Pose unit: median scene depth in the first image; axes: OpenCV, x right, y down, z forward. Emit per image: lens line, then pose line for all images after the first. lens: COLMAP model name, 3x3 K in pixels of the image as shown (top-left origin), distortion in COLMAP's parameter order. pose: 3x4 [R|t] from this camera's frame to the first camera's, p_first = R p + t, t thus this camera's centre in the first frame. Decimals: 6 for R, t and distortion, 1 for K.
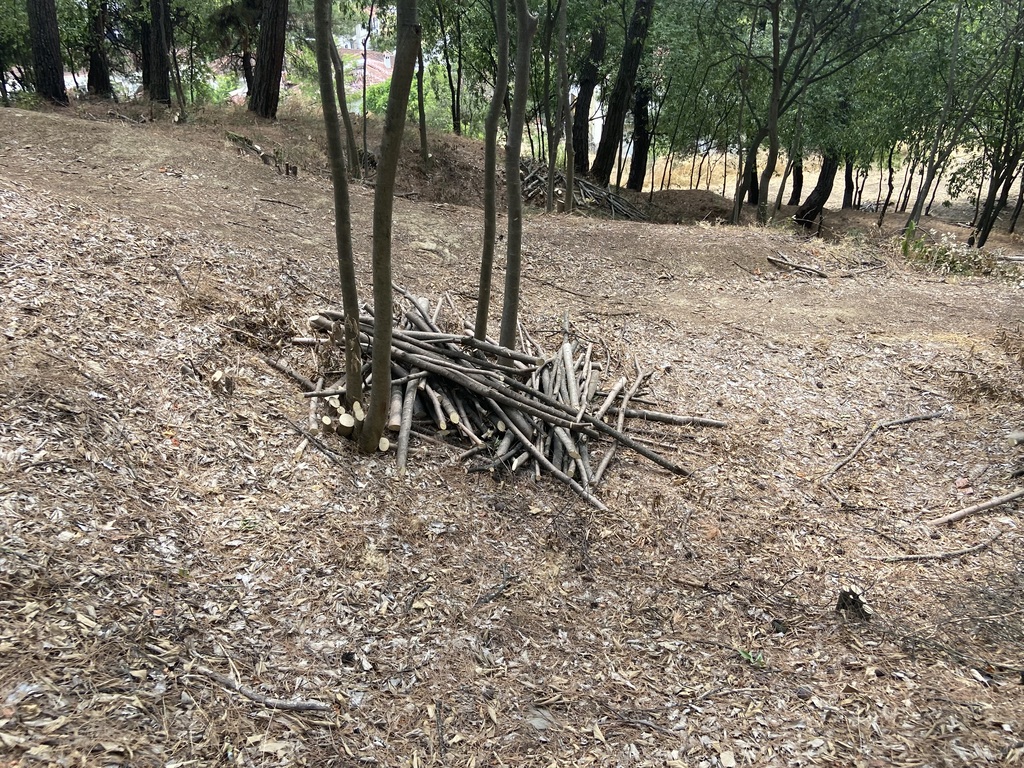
lens RADIAL K [[764.9, 0, 519.2], [0, 764.9, 386.9], [0, 0, 1]] dist [0.107466, -0.134885]
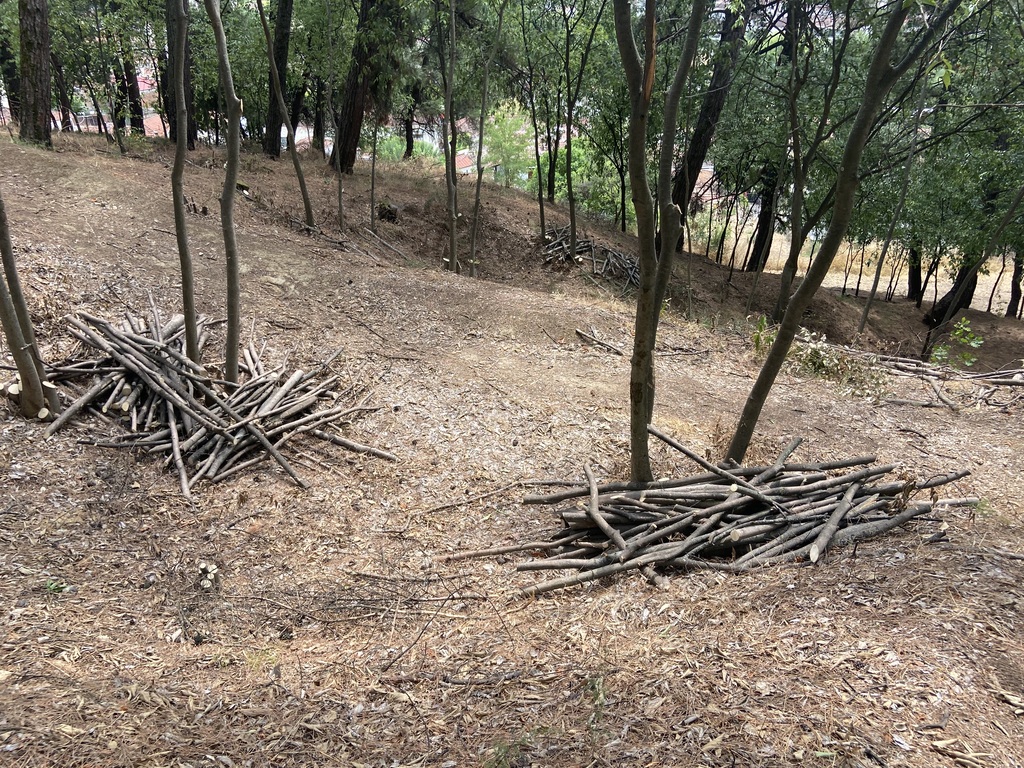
lens RADIAL K [[764.9, 0, 519.2], [0, 764.9, 386.9], [0, 0, 1]] dist [0.107466, -0.134885]
pose [[0.954375, 0.146966, -0.259941, 0.597476], [-0.166660, 0.984463, -0.055295, -0.019195], [0.247776, 0.096094, 0.964040, -0.044762]]
